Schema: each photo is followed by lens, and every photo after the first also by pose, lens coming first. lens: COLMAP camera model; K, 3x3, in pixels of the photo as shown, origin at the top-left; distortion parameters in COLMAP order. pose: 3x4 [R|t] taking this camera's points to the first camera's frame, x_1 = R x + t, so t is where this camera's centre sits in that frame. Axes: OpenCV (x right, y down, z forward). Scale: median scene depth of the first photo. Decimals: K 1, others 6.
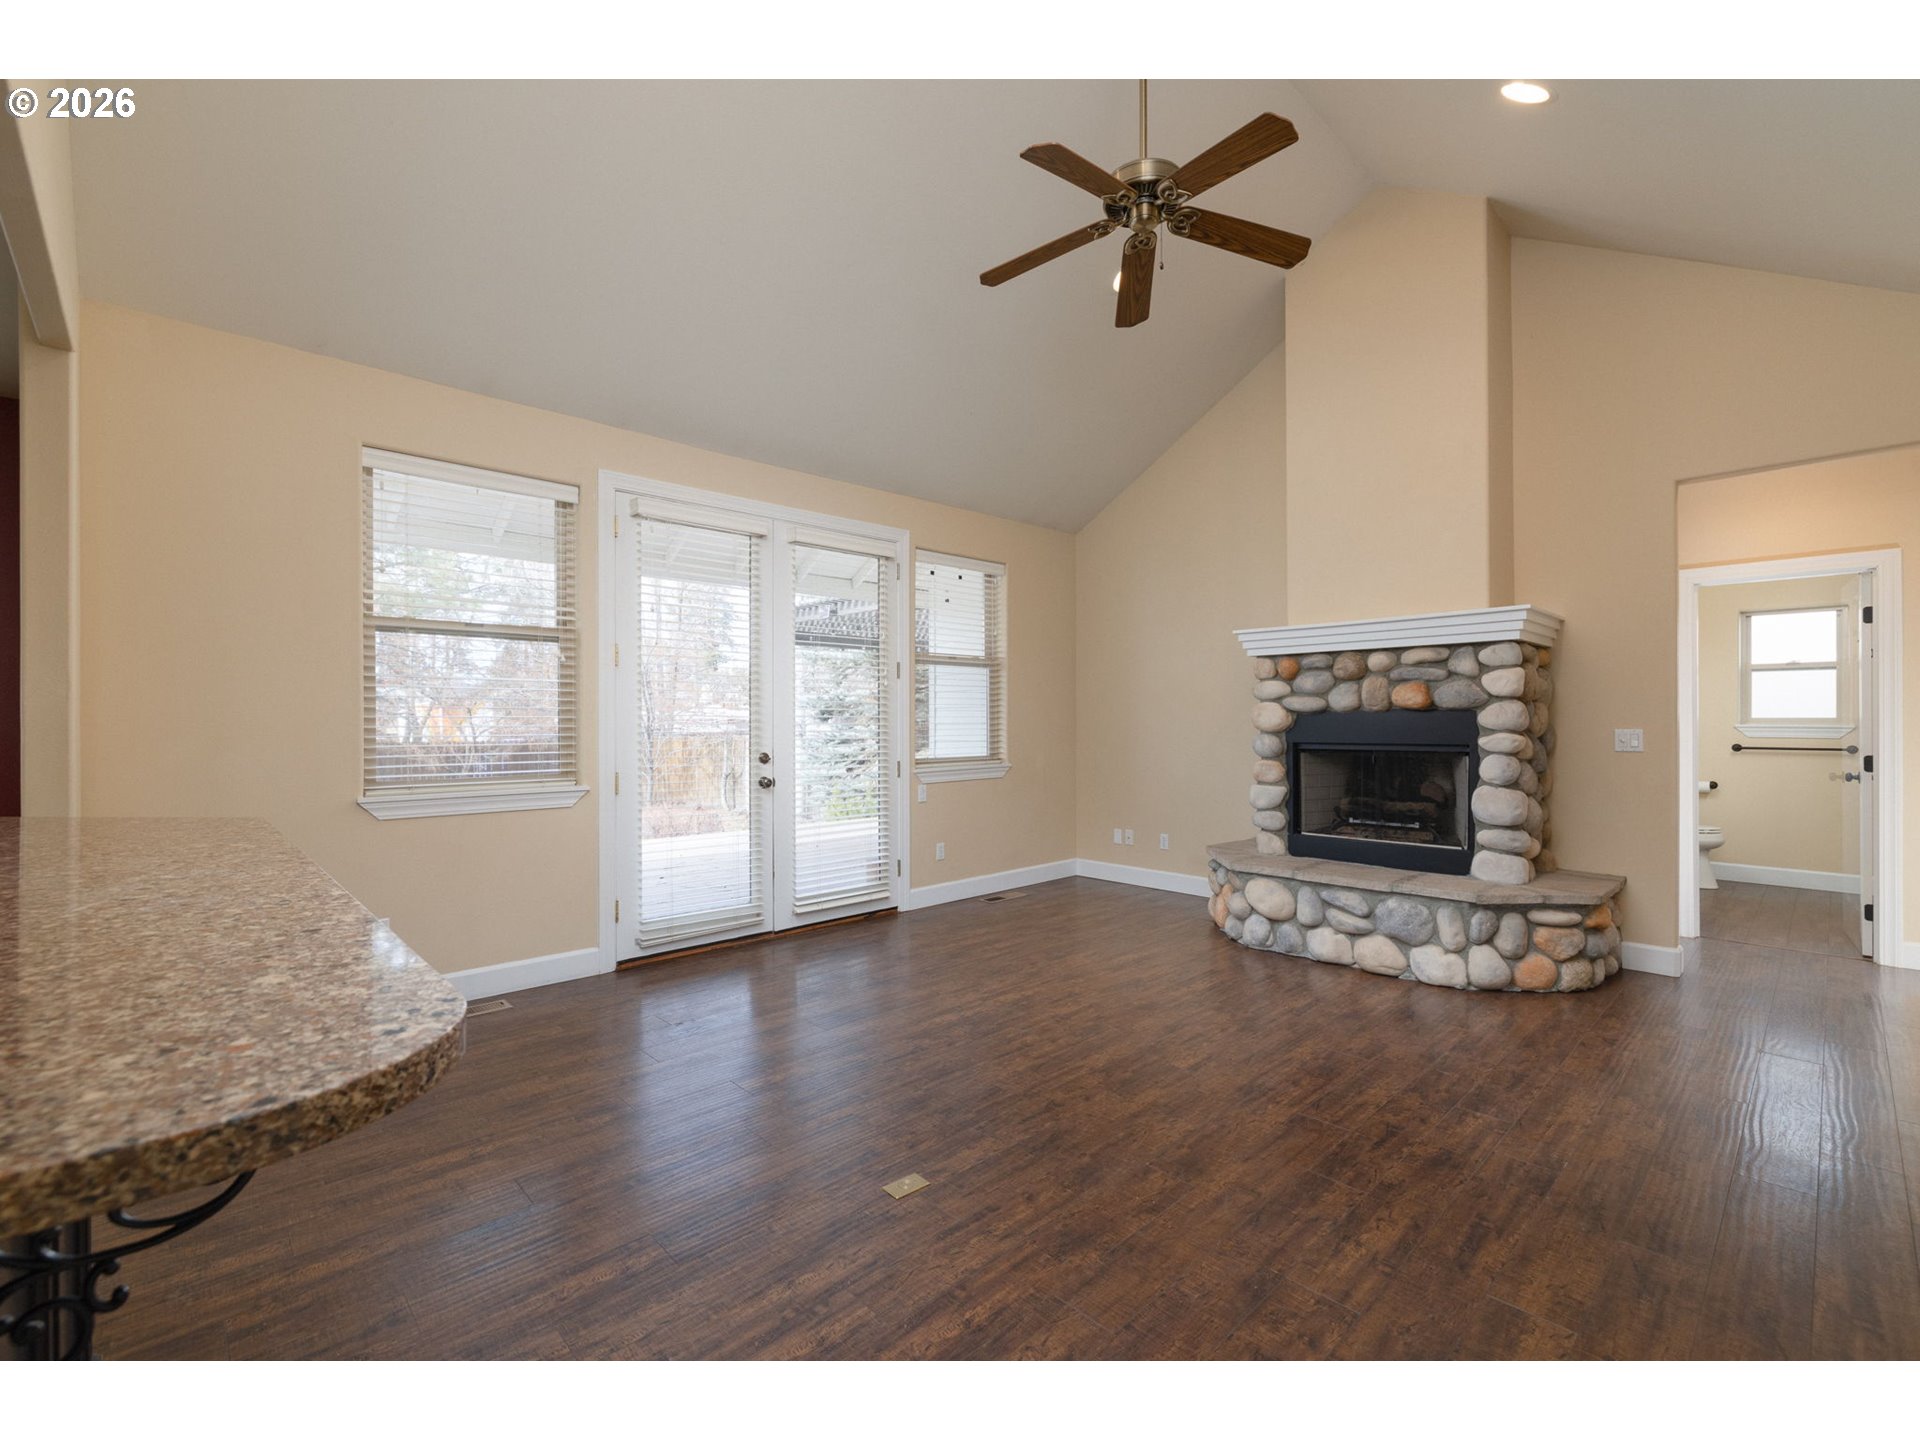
lens RADIAL K [[838.0, 0, 960.0], [0, 838.0, 720.0], [0, 0, 1]] dist [-0.000136, 0.000378]
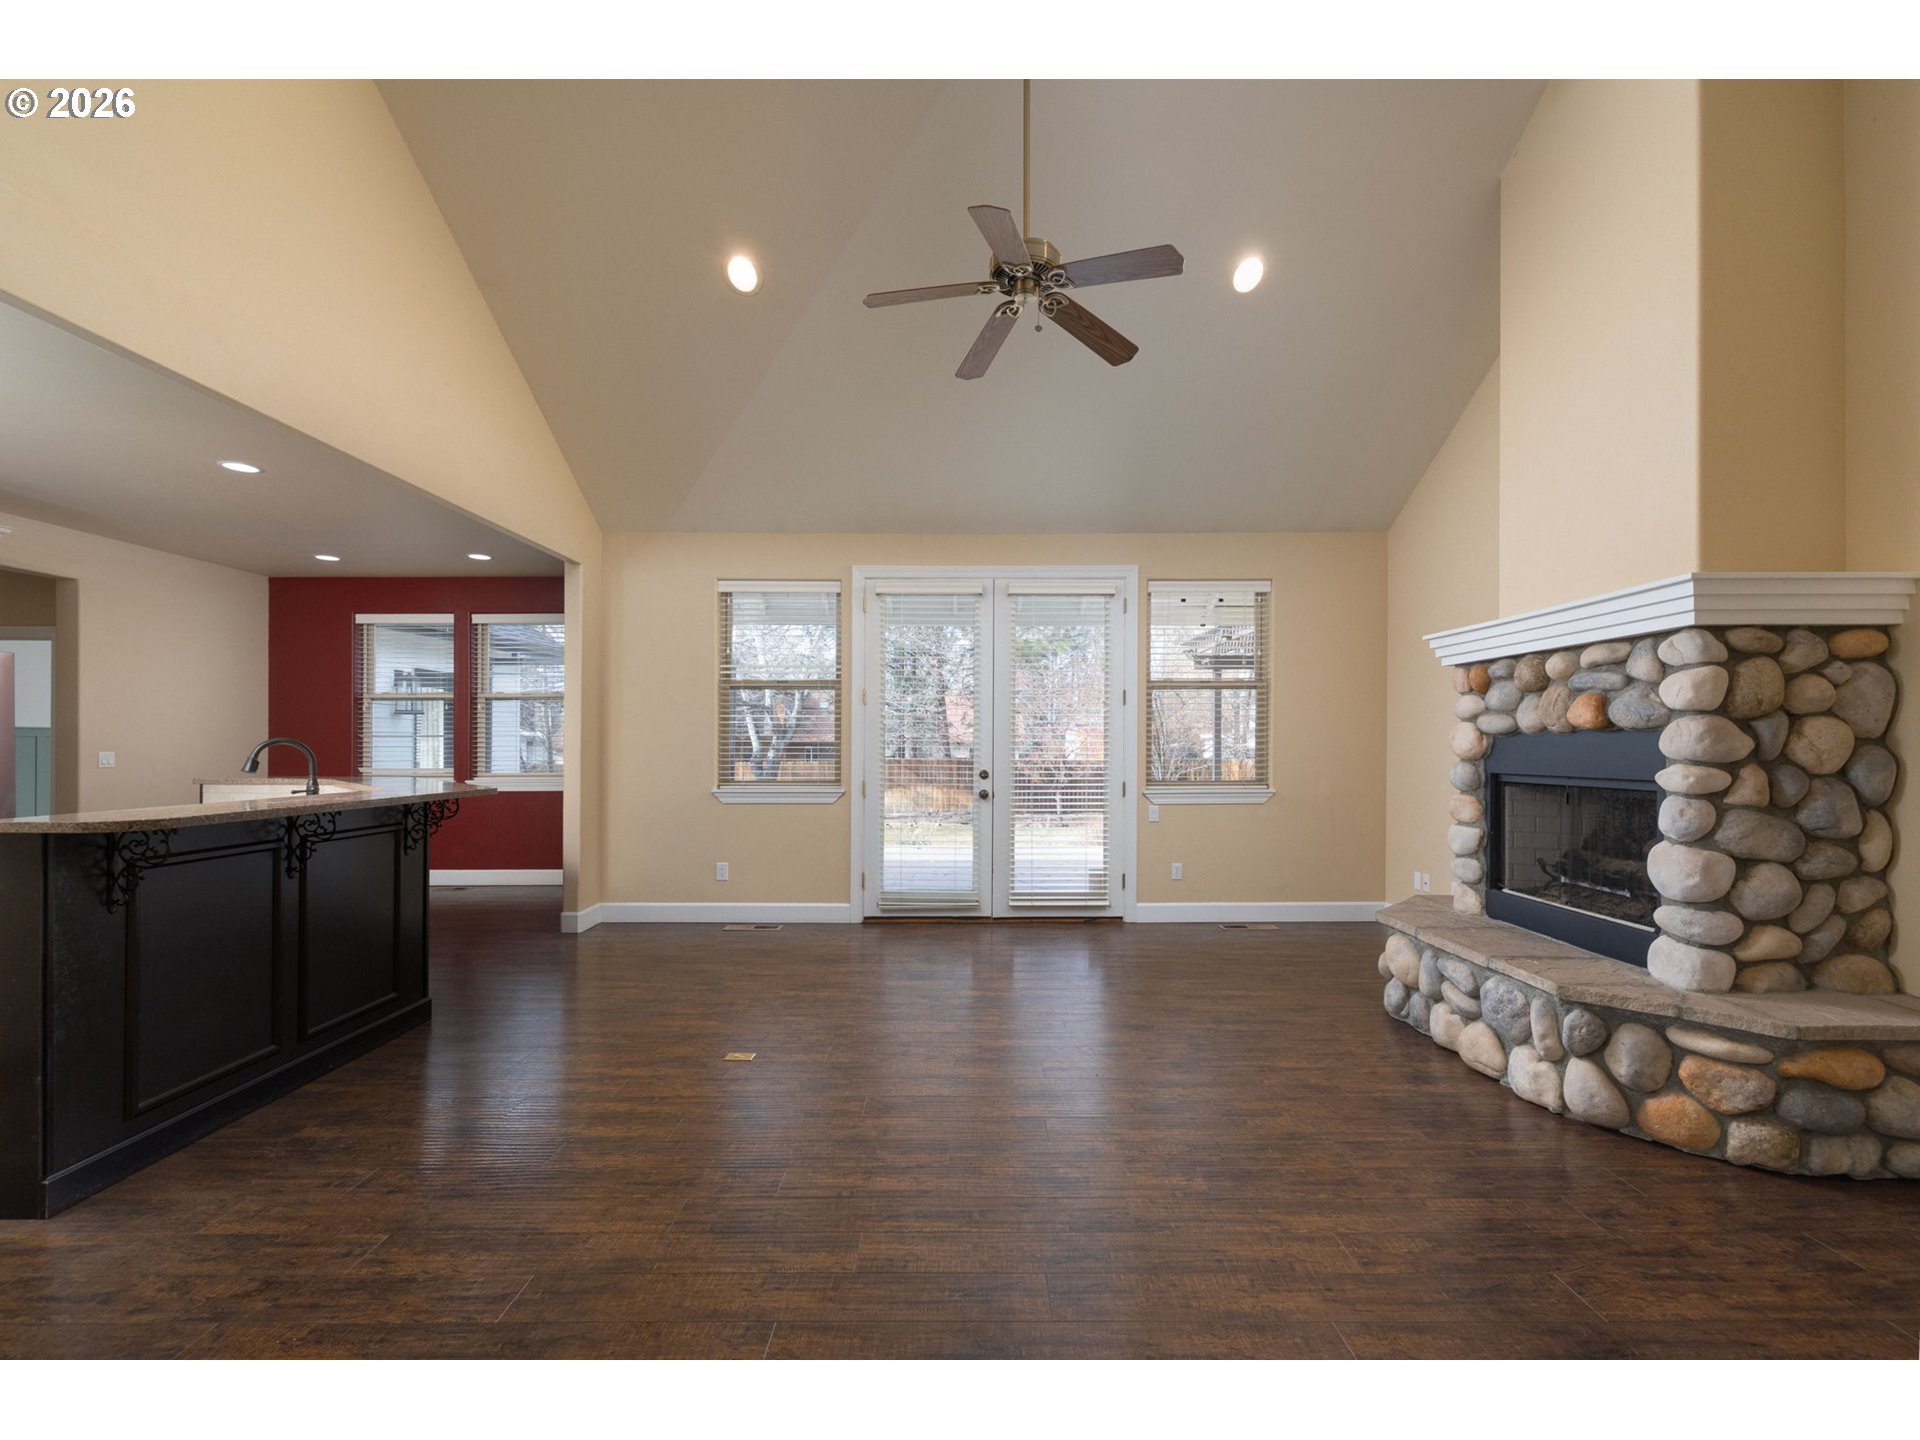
lens RADIAL K [[829.9, 0, 953.6], [0, 829.9, 742.3], [0, 0, 1]] dist [-0.001795, 0.000076]
pose [[0.719907, -0.000014, -0.694070, 0.649039], [0.000524, 1.000000, 0.000523, -0.002778], [0.694070, -0.000740, 0.719907, 0.104306]]
